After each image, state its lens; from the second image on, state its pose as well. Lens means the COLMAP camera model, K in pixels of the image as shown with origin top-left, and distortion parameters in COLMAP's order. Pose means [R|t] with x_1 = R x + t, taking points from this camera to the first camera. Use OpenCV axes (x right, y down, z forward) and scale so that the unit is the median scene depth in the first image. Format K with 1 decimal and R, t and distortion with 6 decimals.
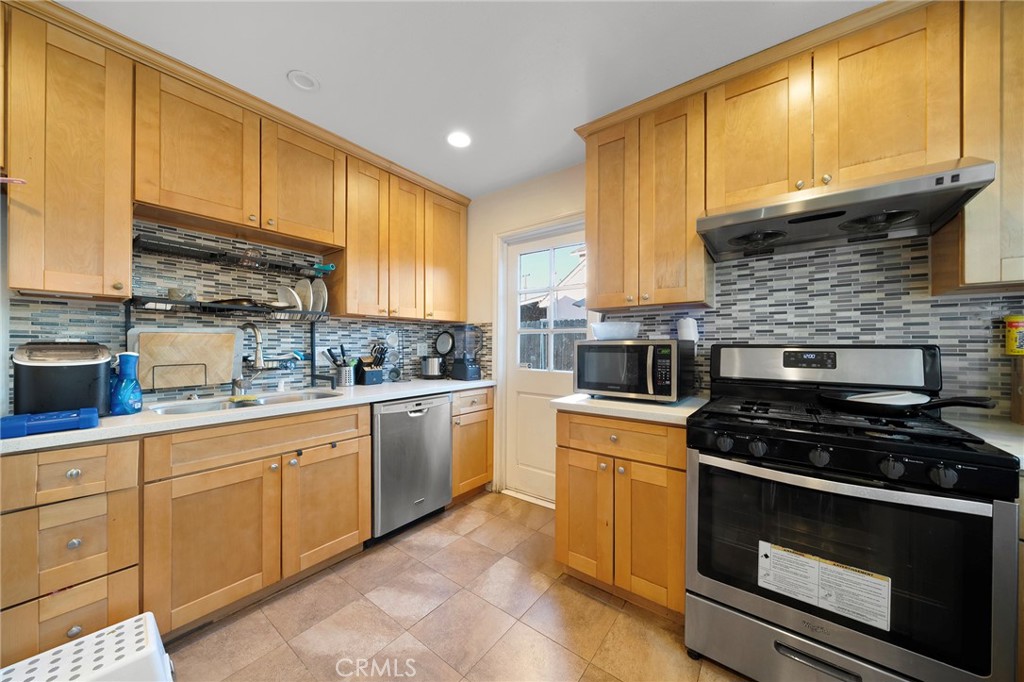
lens RADIAL K [[353.9, 0, 501.8], [0, 353.9, 345.7], [0, 0, 1]] dist [-0.003207, 0.000327]
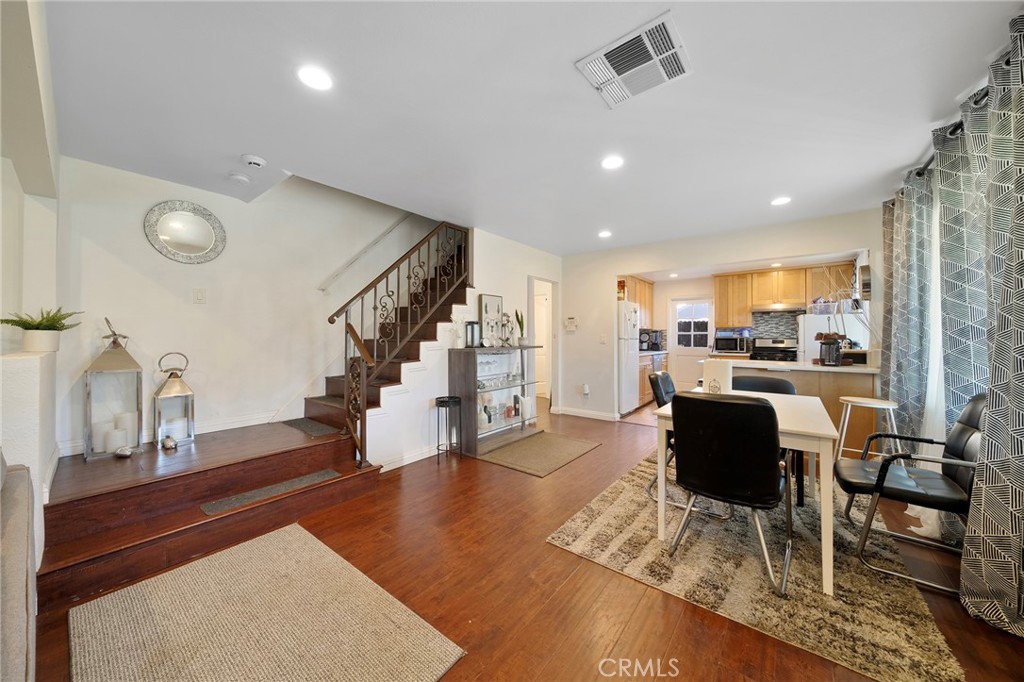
lens RADIAL K [[353.9, 0, 509.3], [0, 353.9, 337.2], [0, 0, 1]] dist [-0.003207, 0.000327]
pose [[0.999963, 0.000194, -0.008571, -1.942970], [-0.000236, 0.999988, -0.004953, 0.006428], [0.008570, 0.004955, 0.999951, -2.743536]]
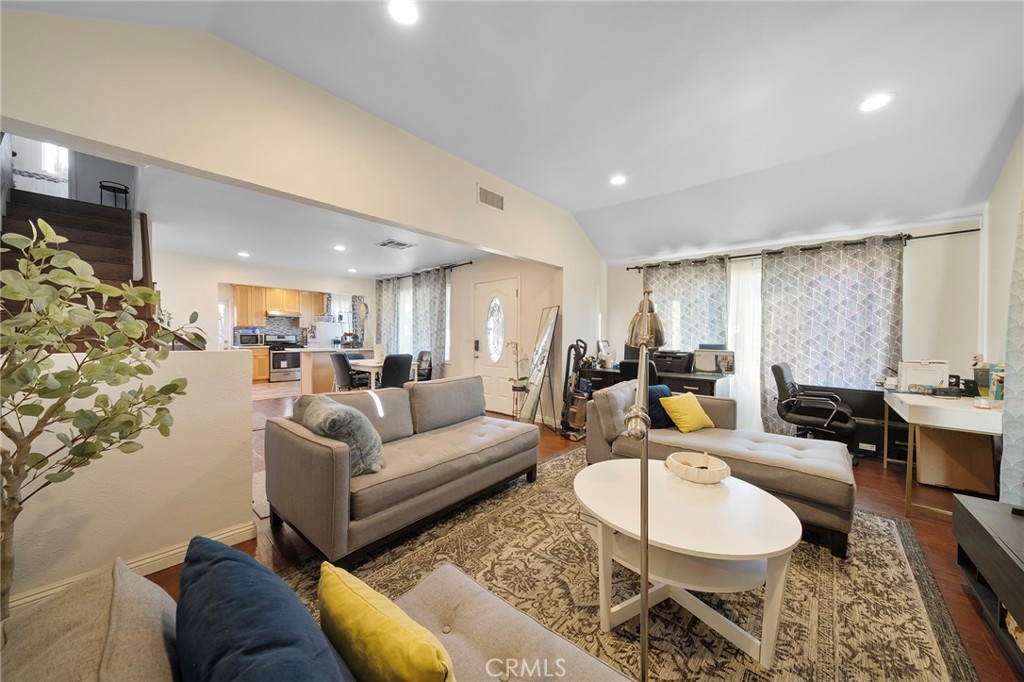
lens RADIAL K [[353.9, 0, 512.2], [0, 353.9, 336.2], [0, 0, 1]] dist [-0.003207, 0.000327]
pose [[0.065461, -0.000102, 0.997855, -4.263333], [-0.002886, 0.999996, 0.000292, 0.005345], [-0.997851, -0.002899, 0.065460, -2.904124]]
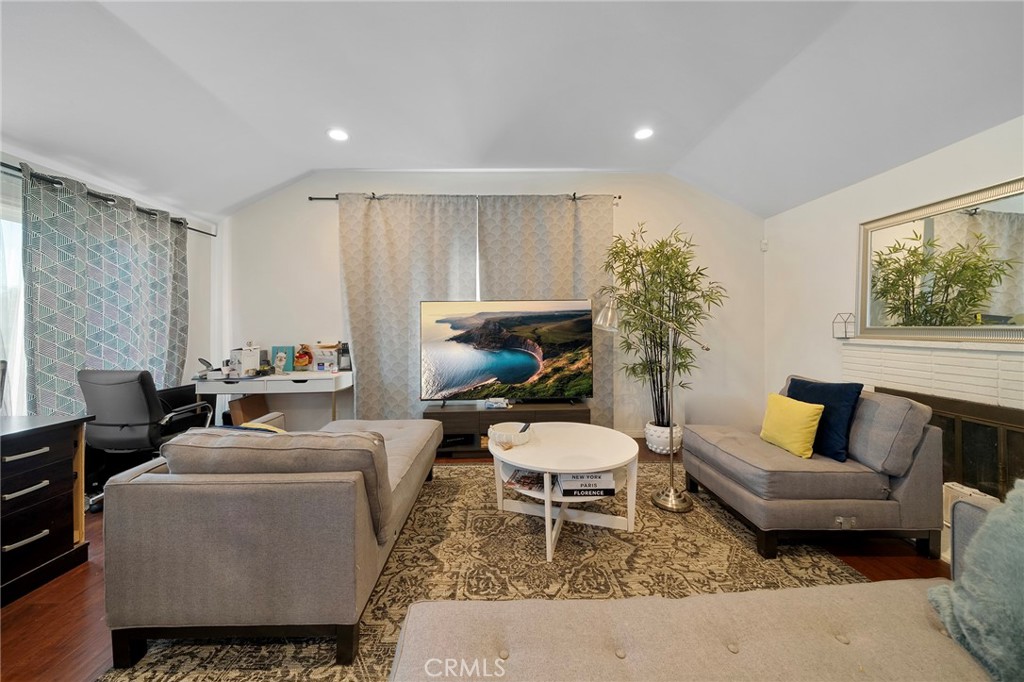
lens RADIAL K [[353.9, 0, 502.6], [0, 353.9, 329.5], [0, 0, 1]] dist [-0.003207, 0.000327]
pose [[-0.781364, 0.011911, -0.623962, -2.402349], [0.007399, 0.999924, 0.009822, 0.008358], [0.624032, 0.003058, -0.781393, -2.426876]]
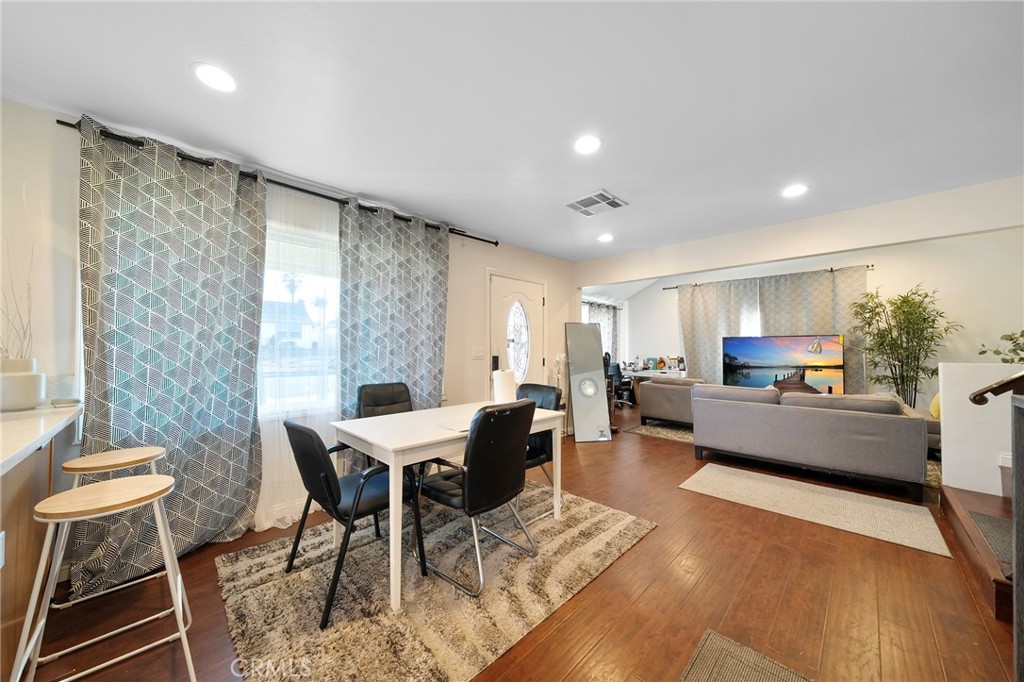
lens RADIAL K [[353.9, 0, 507.1], [0, 353.9, 337.2], [0, 0, 1]] dist [-0.003207, 0.000327]
pose [[-0.992030, 0.000149, 0.125999, -1.443085], [-0.003464, 0.999589, -0.028457, -0.012415], [-0.125952, -0.028666, -0.991622, -0.162404]]
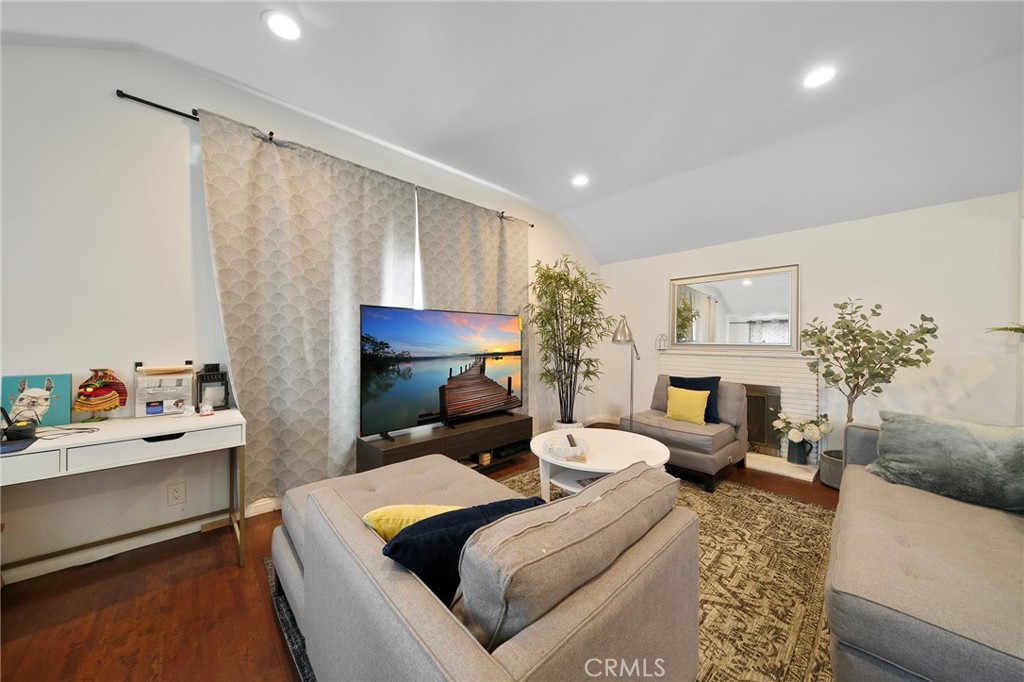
lens RADIAL K [[353.9, 0, 513.5], [0, 353.9, 337.4], [0, 0, 1]] dist [-0.003207, 0.000327]
pose [[-0.156174, -0.007637, -0.987700, -1.934899], [-0.007600, 0.999950, -0.006530, 0.009327], [0.987700, 0.006487, -0.156224, -3.367002]]
